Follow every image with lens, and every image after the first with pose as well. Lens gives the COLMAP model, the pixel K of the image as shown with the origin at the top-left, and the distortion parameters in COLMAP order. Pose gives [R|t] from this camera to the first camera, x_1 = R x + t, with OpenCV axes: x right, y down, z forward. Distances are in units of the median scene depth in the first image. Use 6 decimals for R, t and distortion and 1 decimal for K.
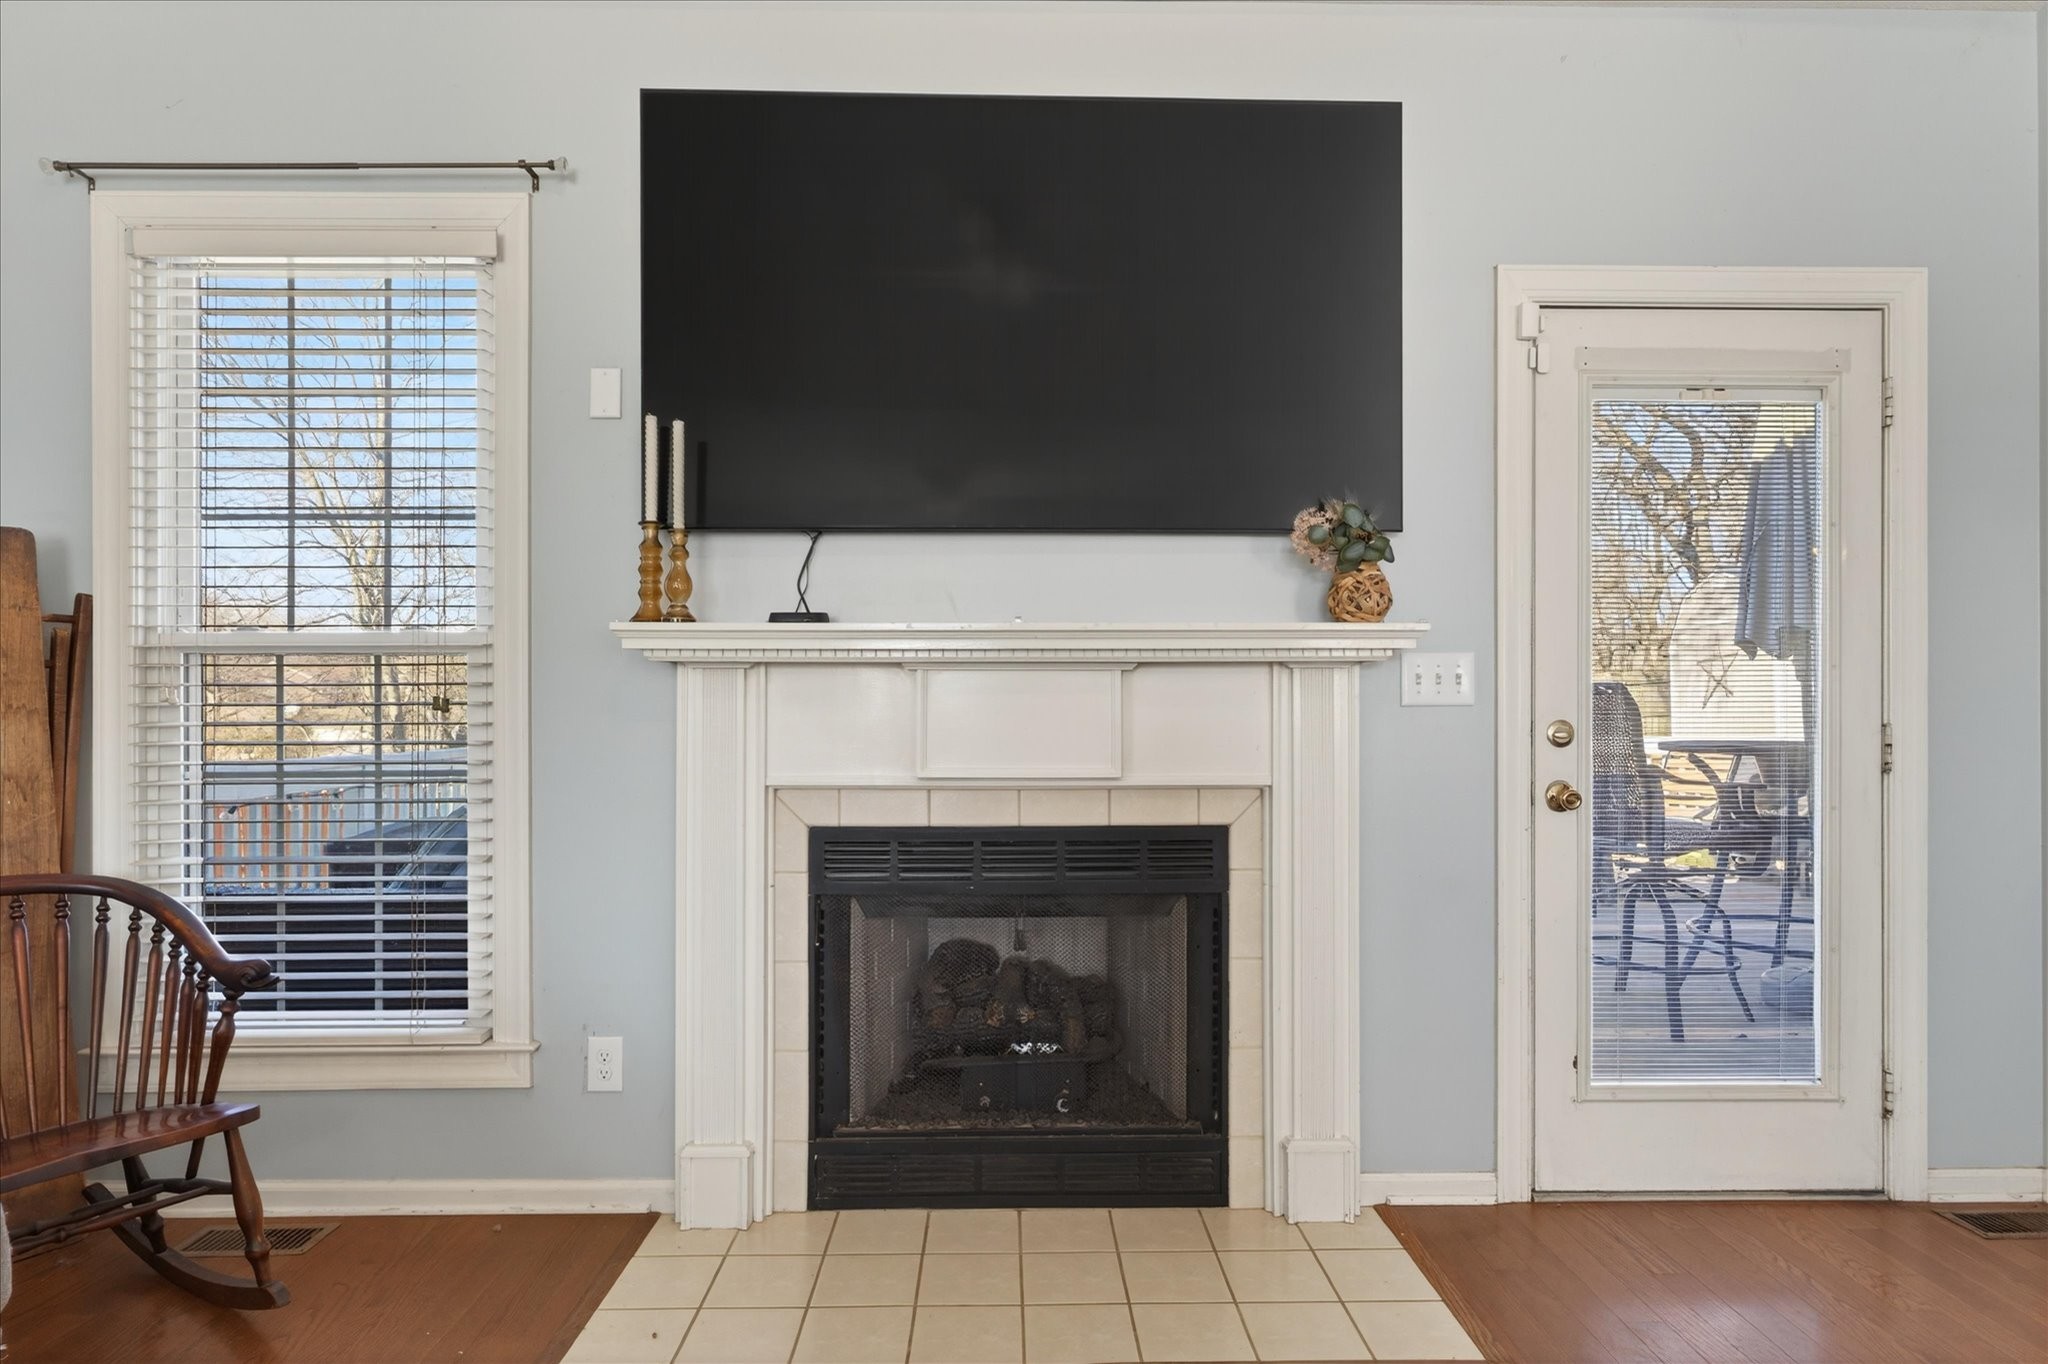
lens RADIAL K [[1083.5, 0, 1014.5], [0, 1083.5, 718.2], [0, 0, 1]] dist [-0.003389, -0.000760]
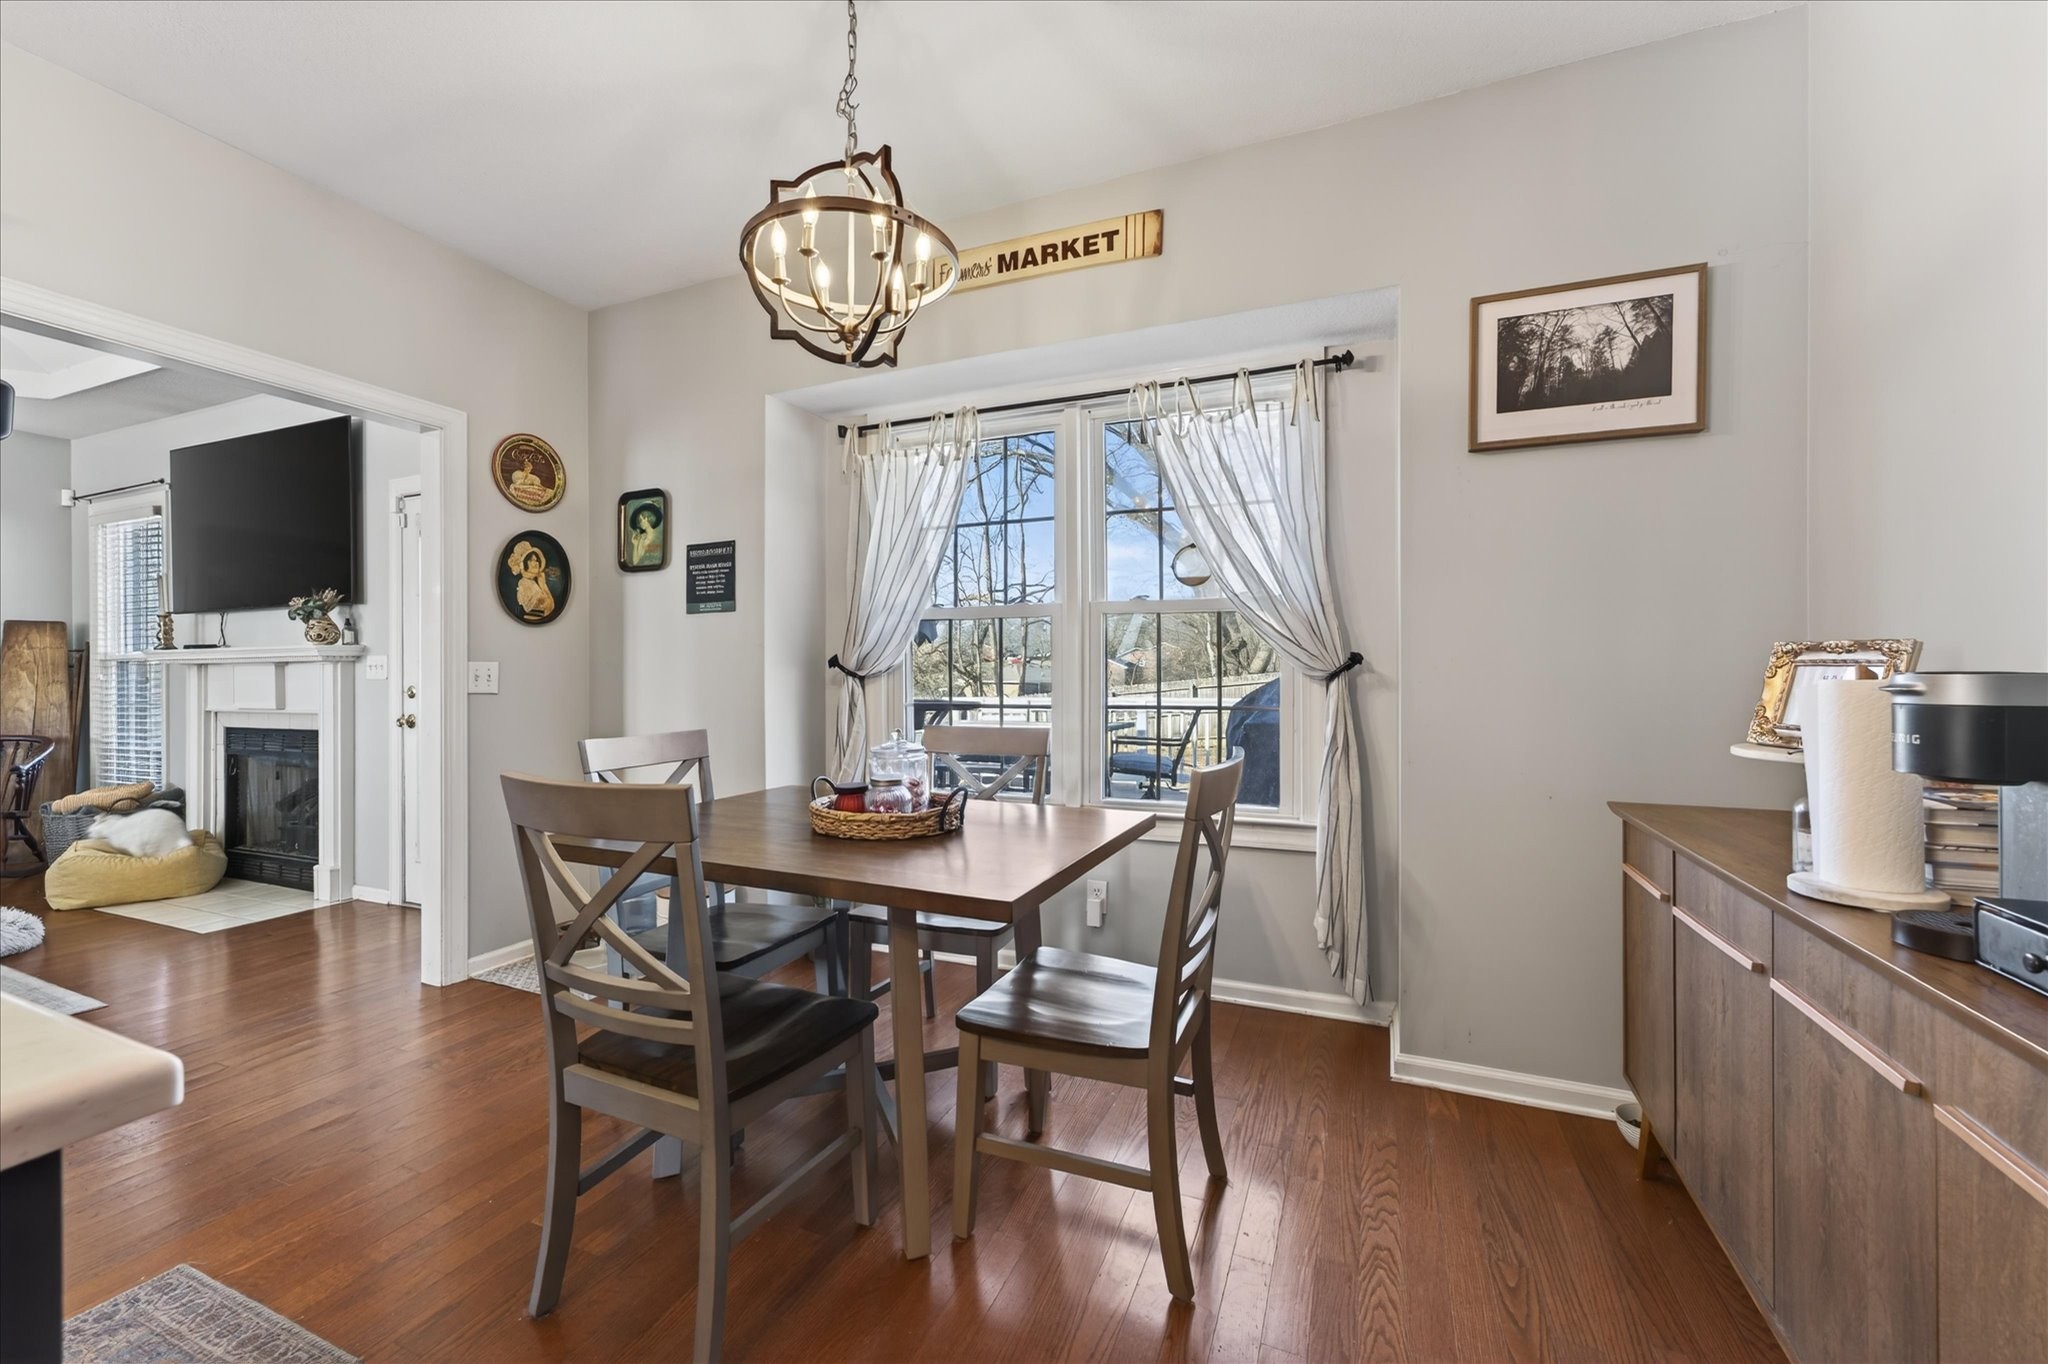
lens RADIAL K [[825.1, 0, 1015.2], [0, 825.1, 675.7], [0, 0, 1]] dist [-0.001883, -0.000249]
pose [[0.912824, -0.000499, -0.408352, 2.324707], [-0.000849, 0.999995, -0.003120, -0.016206], [0.408352, 0.003195, 0.912819, -0.005526]]
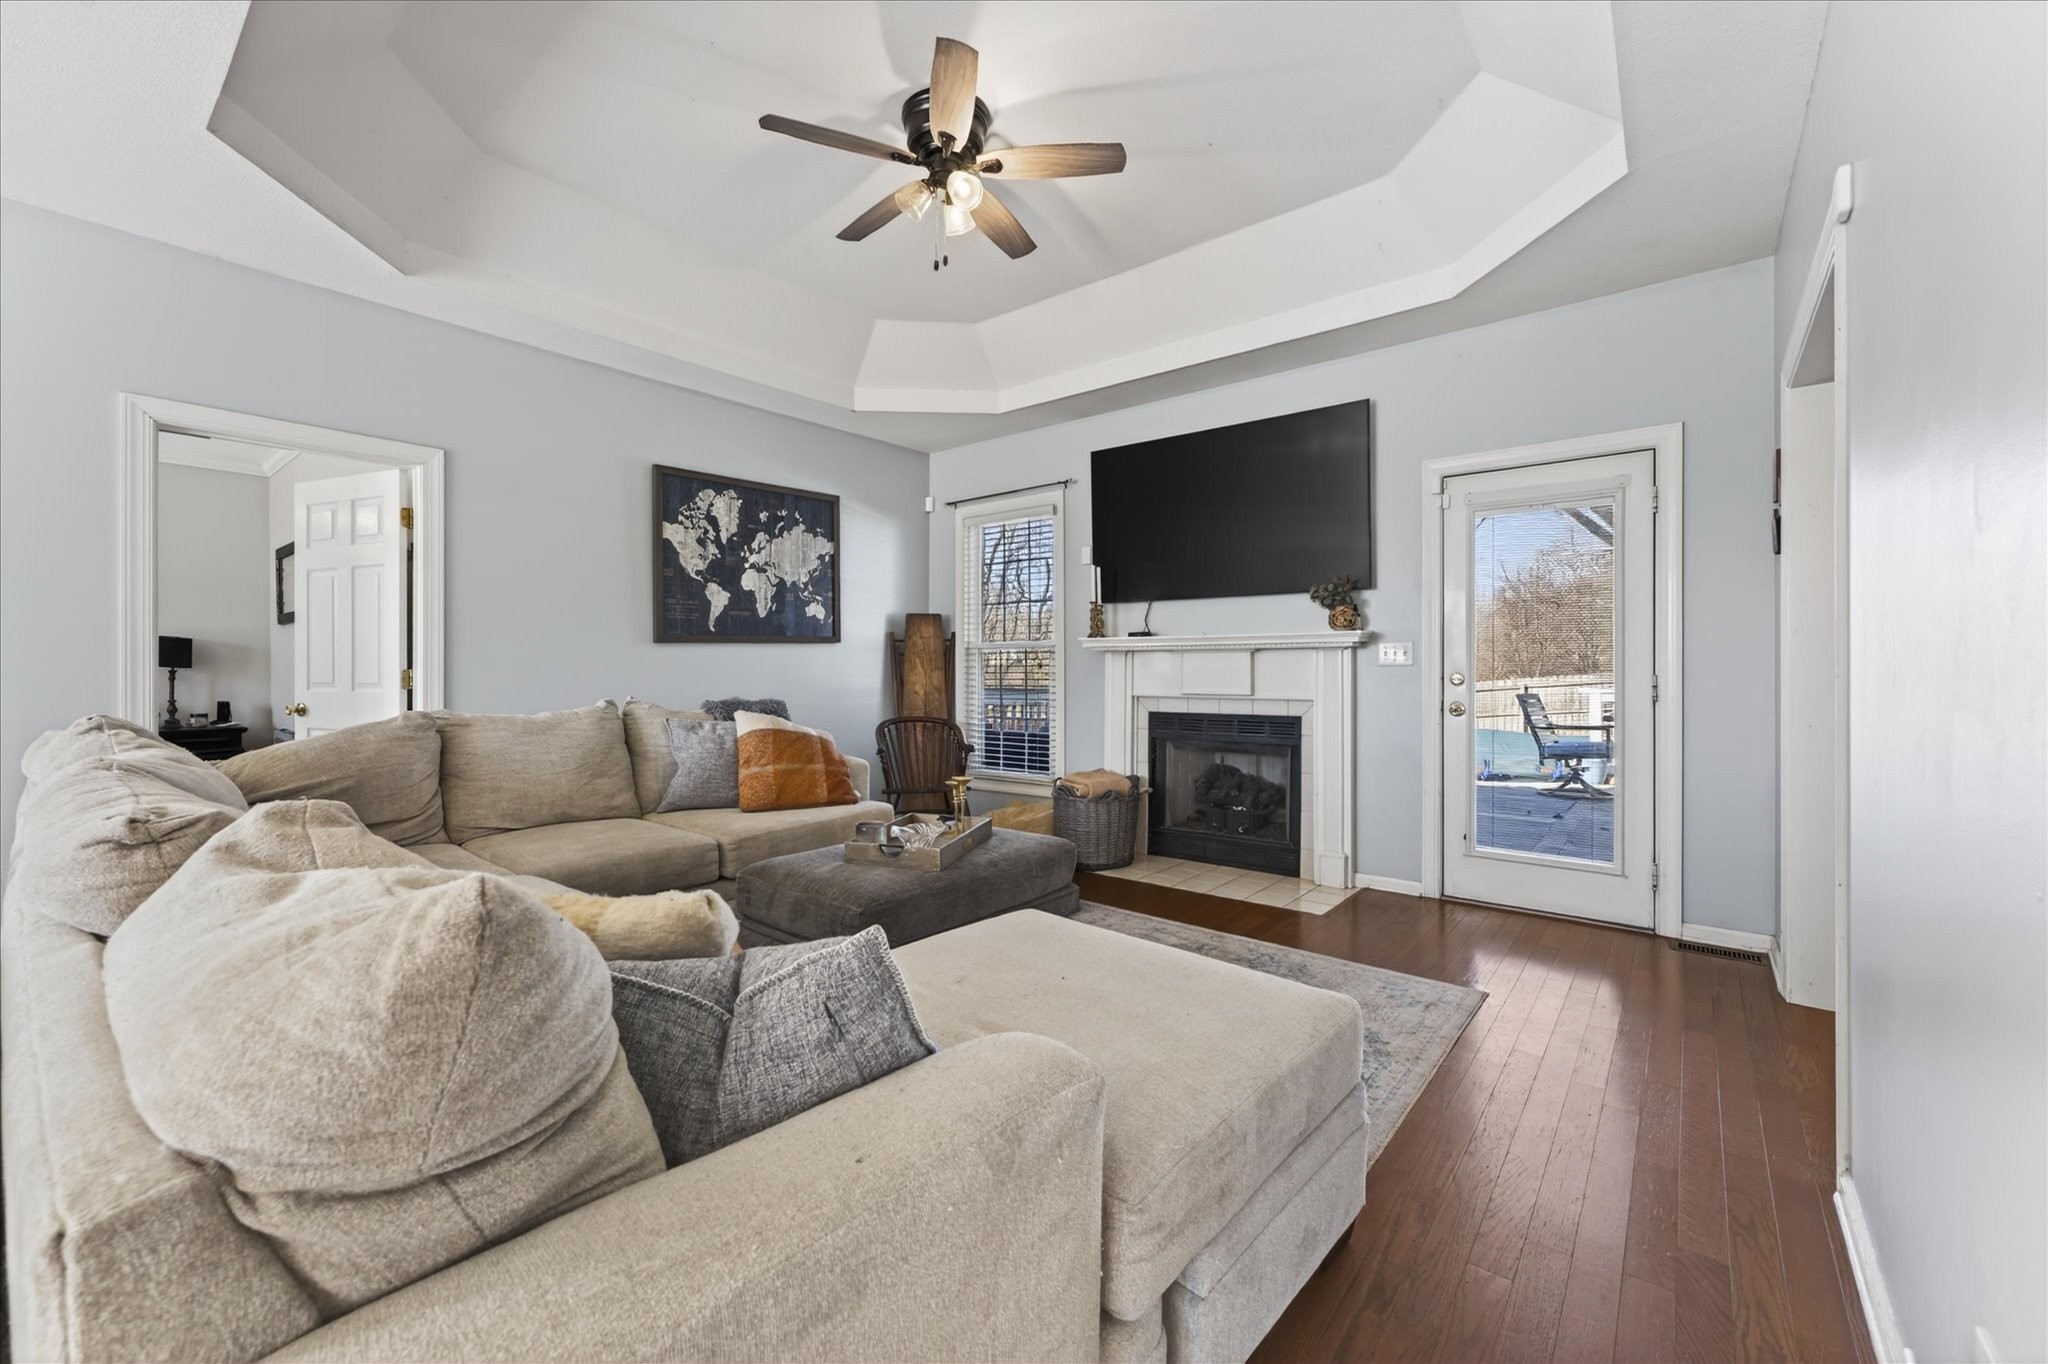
lens RADIAL K [[825.1, 0, 1015.2], [0, 825.1, 675.7], [0, 0, 1]] dist [-0.001883, -0.000249]
pose [[0.765440, 0.005977, -0.643479, 0.879892], [-0.001080, 0.999967, 0.008003, -0.004143], [0.643506, -0.005431, 0.765422, -0.778862]]
